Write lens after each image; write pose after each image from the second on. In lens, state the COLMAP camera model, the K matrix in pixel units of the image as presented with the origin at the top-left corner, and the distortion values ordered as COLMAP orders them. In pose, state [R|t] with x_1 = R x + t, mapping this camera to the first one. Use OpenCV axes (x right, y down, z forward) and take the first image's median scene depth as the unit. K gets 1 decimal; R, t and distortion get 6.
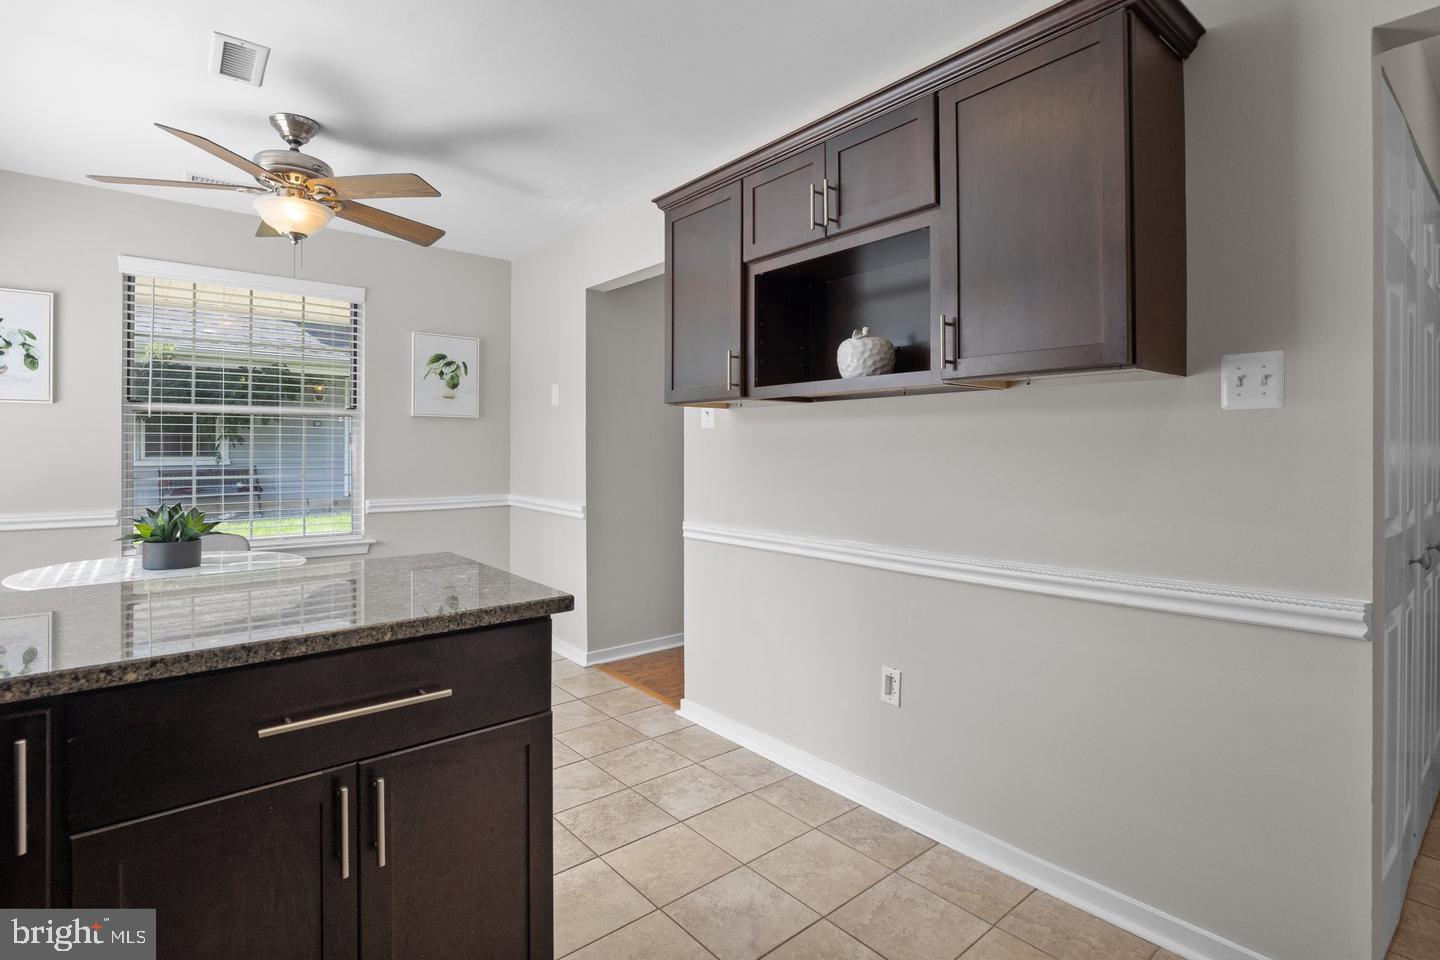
lens RADIAL K [[708.2, 0, 709.2], [0, 708.2, 449.5], [0, 0, 1]] dist [-0.007976, 0.000390]
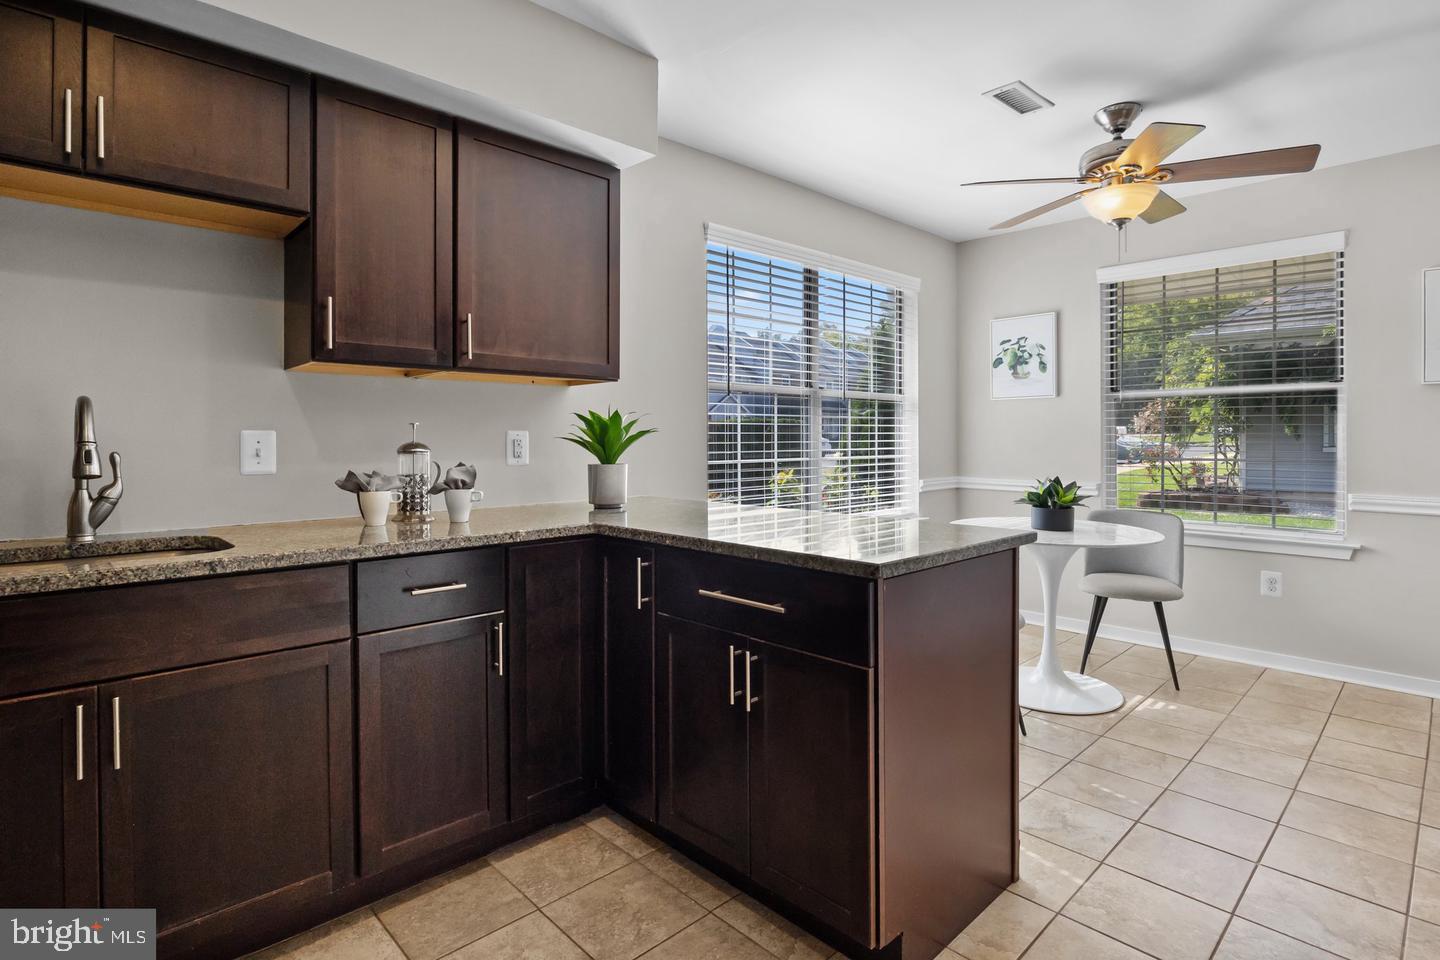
lens RADIAL K [[732.0, 0, 720.3], [0, 732.0, 443.8], [0, 0, 1]] dist [-0.014674, 0.002559]
pose [[0.057144, 0.006424, -0.998345, 0.438387], [0.003528, 0.999972, 0.006637, 0.010890], [0.998360, -0.003901, 0.057120, 0.359499]]
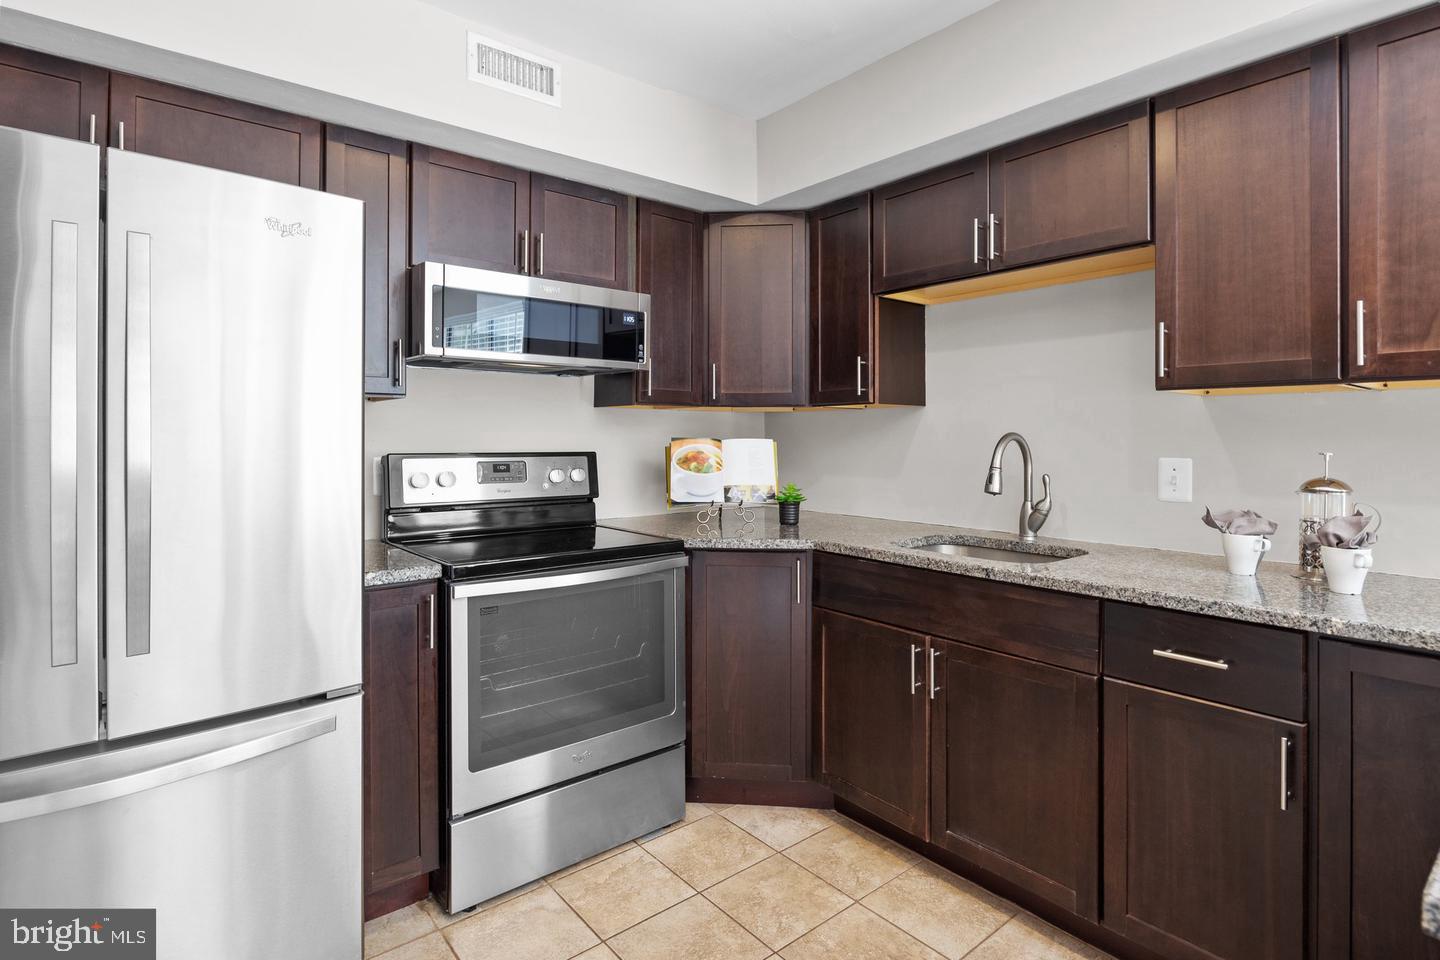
lens RADIAL K [[732.0, 0, 725.1], [0, 732.0, 443.4], [0, 0, 1]] dist [-0.014674, 0.002559]
pose [[-0.999767, -0.001825, 0.021514, 0.085967], [-0.001688, 0.999978, 0.006388, -0.021276], [-0.021525, 0.006351, -0.999748, 0.716555]]
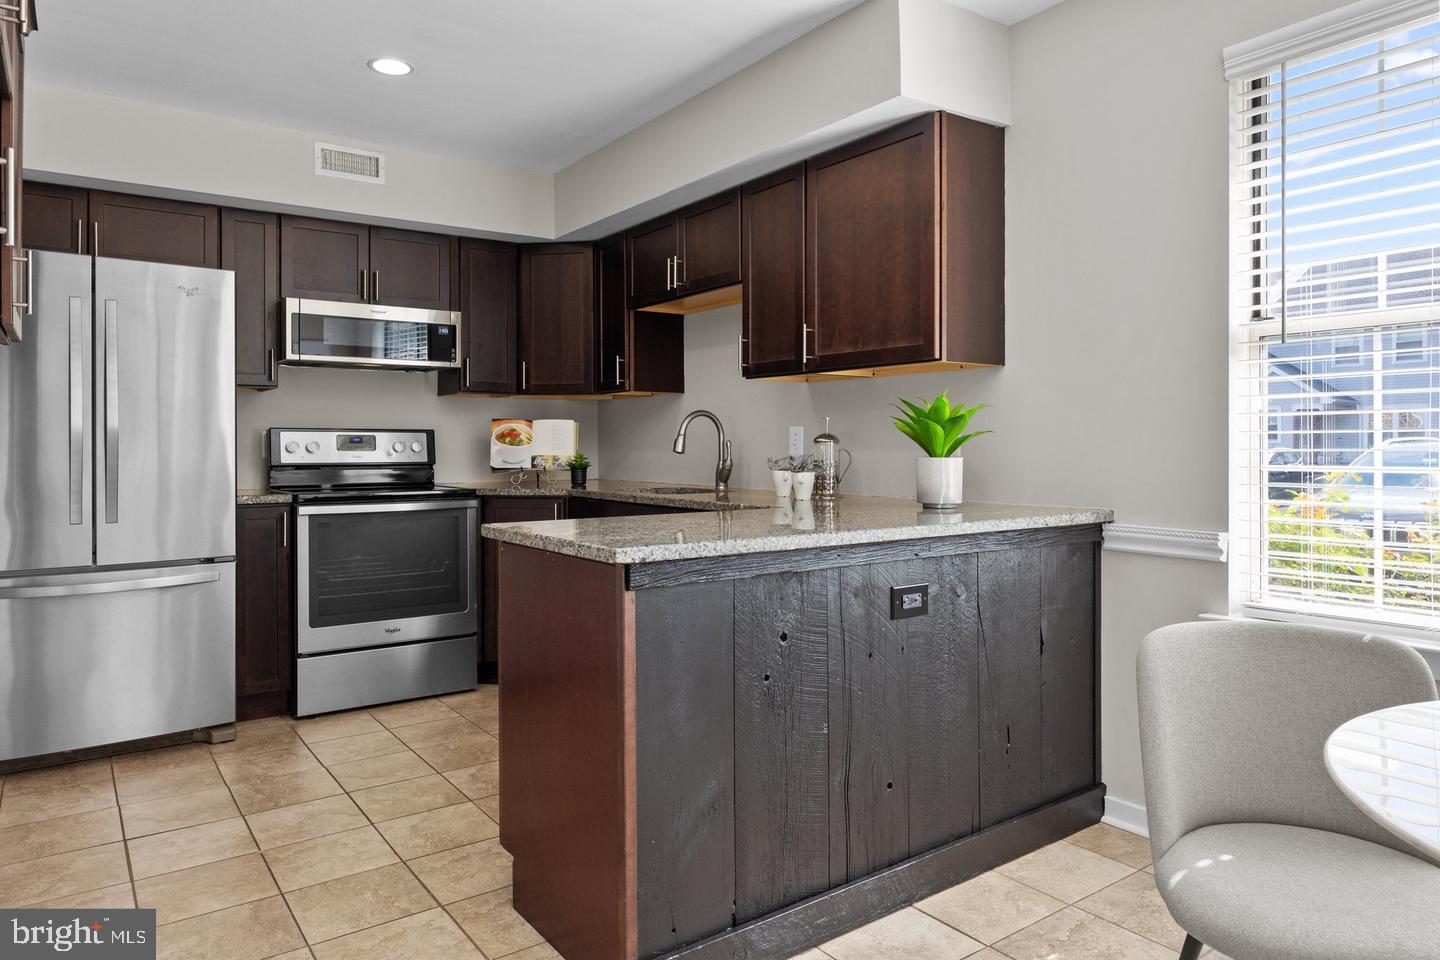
lens RADIAL K [[935.4, 0, 723.4], [0, 935.4, 453.6], [0, 0, 1]] dist [0.002972, -0.002979]
pose [[-0.995725, 0.000640, 0.092365, -0.419985], [0.001351, 0.999970, 0.007631, 0.031286], [-0.092357, 0.007723, -0.995696, 1.386656]]
